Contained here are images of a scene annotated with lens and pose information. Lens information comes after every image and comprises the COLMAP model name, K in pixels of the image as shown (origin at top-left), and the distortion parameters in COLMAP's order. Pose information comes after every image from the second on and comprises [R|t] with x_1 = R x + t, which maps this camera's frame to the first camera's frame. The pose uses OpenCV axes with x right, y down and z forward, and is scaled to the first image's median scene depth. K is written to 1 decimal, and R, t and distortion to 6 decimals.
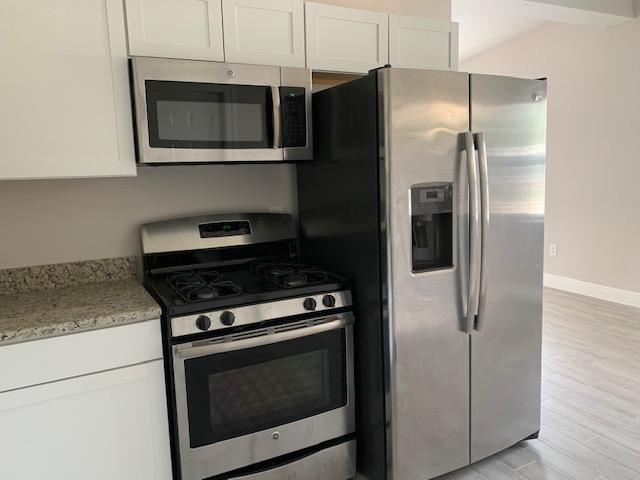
lens RADIAL K [[495.0, 0, 322.8], [0, 495.0, 236.0], [0, 0, 1]] dist [0.028088, -0.021007]
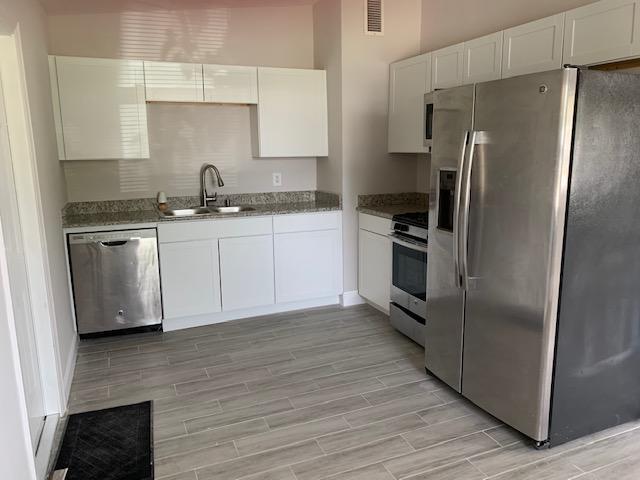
lens RADIAL K [[495.0, 0, 325.0], [0, 495.0, 243.2], [0, 0, 1]] dist [0.028088, -0.021007]
pose [[-0.101256, 0.221183, -0.969961, 1.485877], [-0.120815, 0.965023, 0.232669, -0.166455], [0.987497, 0.140745, -0.070992, 0.700800]]
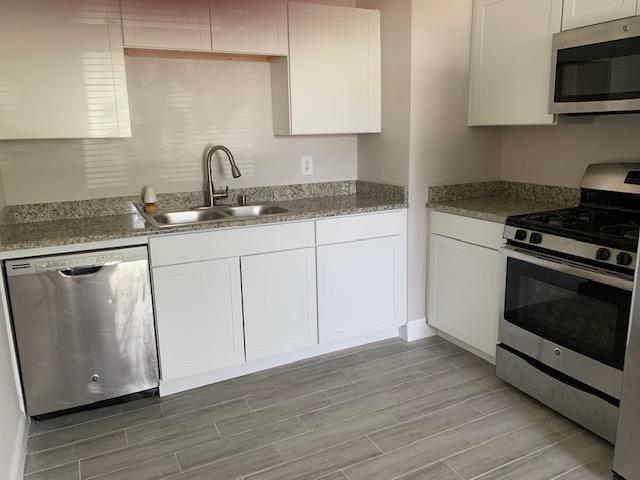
lens RADIAL K [[495.0, 0, 317.7], [0, 495.0, 239.2], [0, 0, 1]] dist [0.028088, -0.021007]
pose [[-0.042682, 0.246279, -0.968259, 0.912607], [-0.113486, 0.961674, 0.249607, -0.077223], [0.992622, 0.120537, -0.013097, 0.380759]]
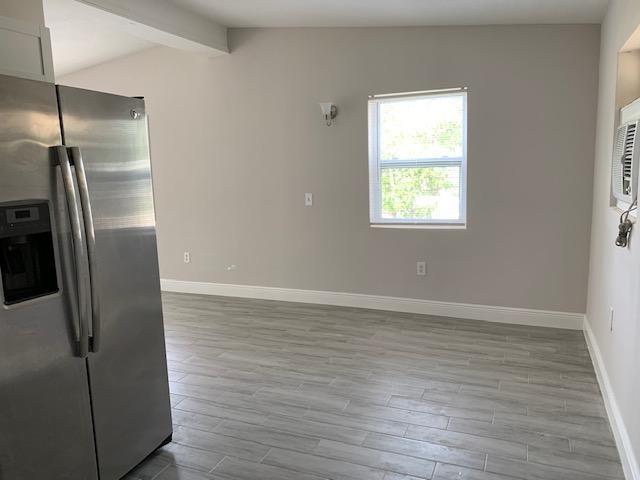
lens RADIAL K [[495.0, 0, 316.5], [0, 495.0, 234.3], [0, 0, 1]] dist [0.028088, -0.021007]
pose [[0.778457, -0.078486, 0.622772, 0.061816], [0.096865, 0.995288, 0.004353, 0.000734], [-0.620179, 0.056936, 0.782391, -0.028135]]
